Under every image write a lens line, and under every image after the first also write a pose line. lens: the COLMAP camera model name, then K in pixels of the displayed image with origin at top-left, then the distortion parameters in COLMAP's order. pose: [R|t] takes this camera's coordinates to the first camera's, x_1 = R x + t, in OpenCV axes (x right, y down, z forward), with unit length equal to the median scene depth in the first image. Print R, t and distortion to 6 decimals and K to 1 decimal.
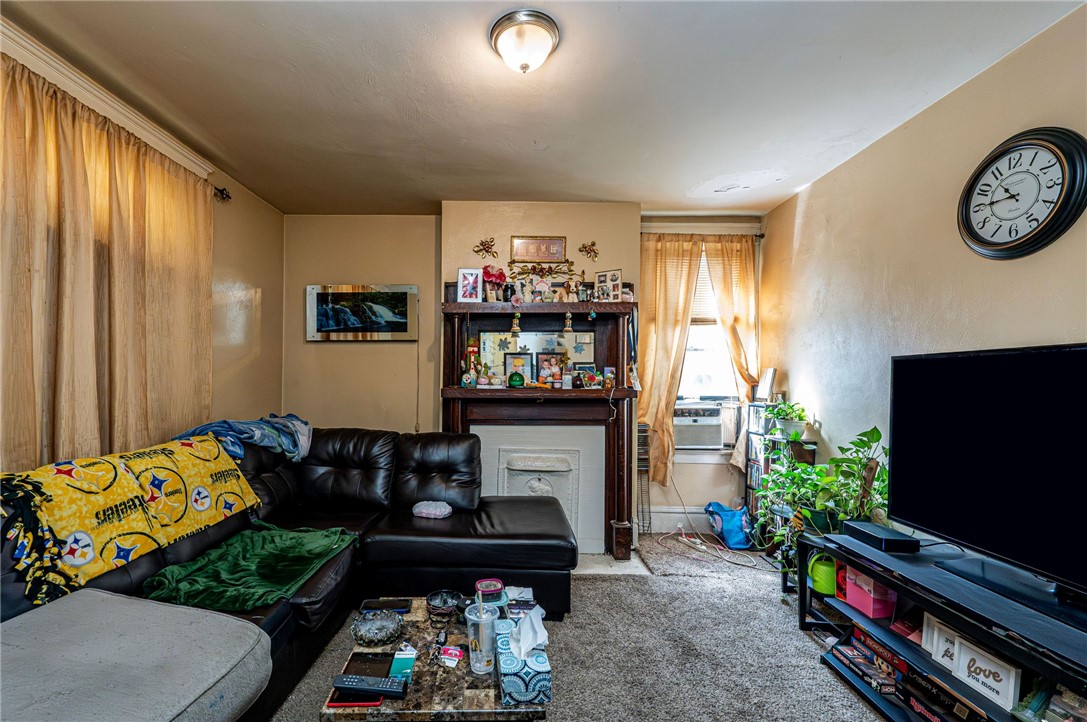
lens RADIAL K [[458.6, 0, 545.4], [0, 458.6, 383.9], [0, 0, 1]] dist [-0.000497, 0.000071]
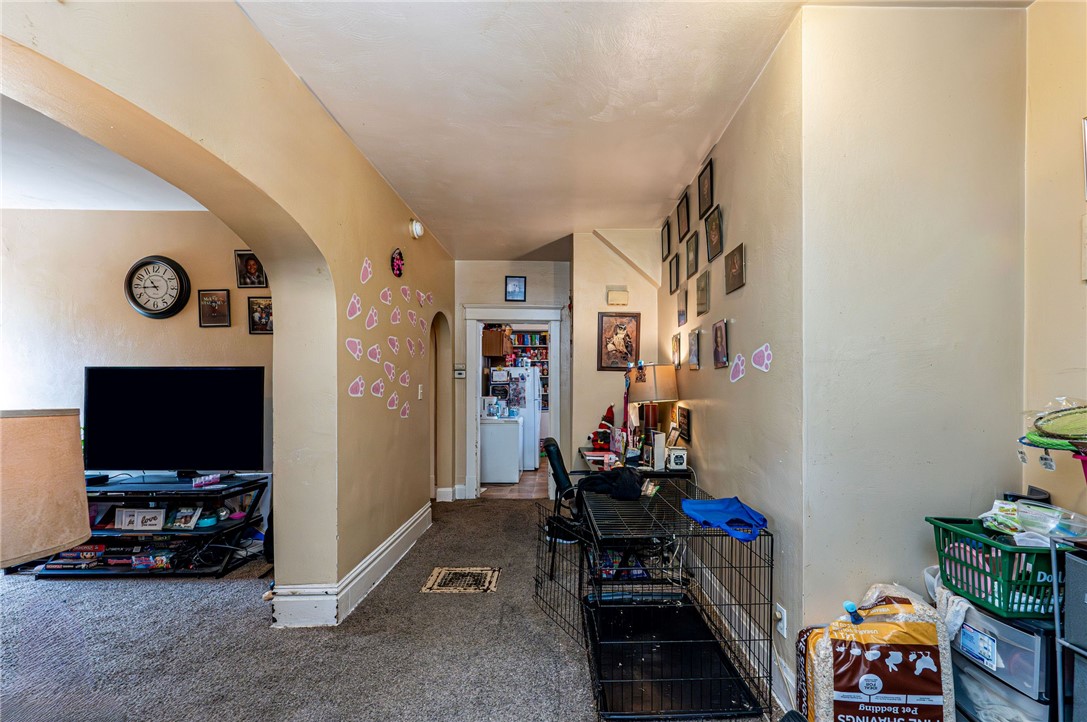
lens RADIAL K [[458.6, 0, 545.4], [0, 458.6, 383.9], [0, 0, 1]] dist [-0.000497, 0.000071]
pose [[0.029162, -0.005187, 0.999561, -0.868683], [0.000134, 0.999987, 0.005185, -0.010776], [-0.999575, -0.000017, 0.029163, -0.702264]]
